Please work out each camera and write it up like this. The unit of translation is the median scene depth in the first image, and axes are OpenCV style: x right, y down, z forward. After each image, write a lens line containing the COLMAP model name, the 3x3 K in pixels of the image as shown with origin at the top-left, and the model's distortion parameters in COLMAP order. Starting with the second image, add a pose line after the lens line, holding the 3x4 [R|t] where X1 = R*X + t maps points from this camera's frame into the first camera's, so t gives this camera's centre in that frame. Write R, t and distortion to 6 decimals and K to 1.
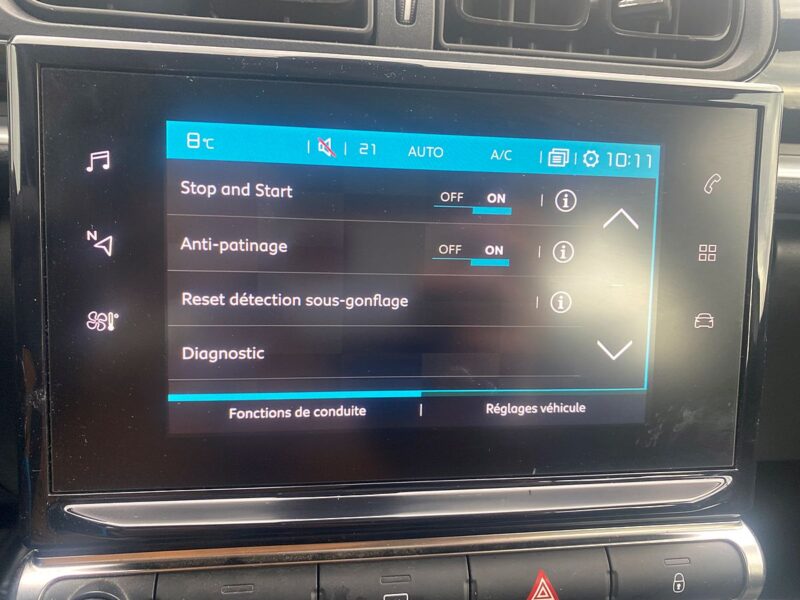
lens RADIAL K [[605.6, 0, 389.8], [0, 605.6, 287.1], [0, 0, 1]] dist [0.003416, -0.005295]
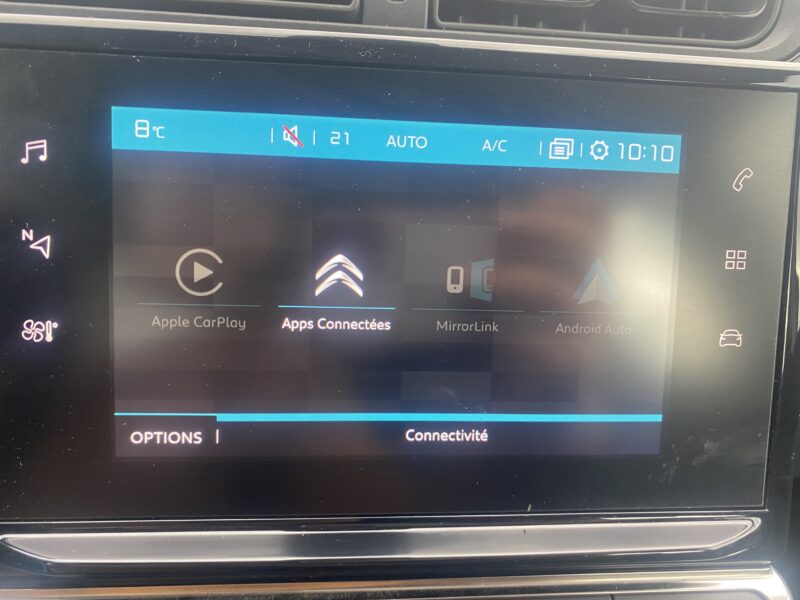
lens RADIAL K [[605.6, 0, 393.7], [0, 605.6, 287.4], [0, 0, 1]] dist [0.003416, -0.005295]
pose [[0.998947, 0.011401, -0.044434, 0.078415], [-0.011138, 0.999919, 0.006182, -0.017616], [0.044501, -0.005681, 0.998993, 0.119239]]
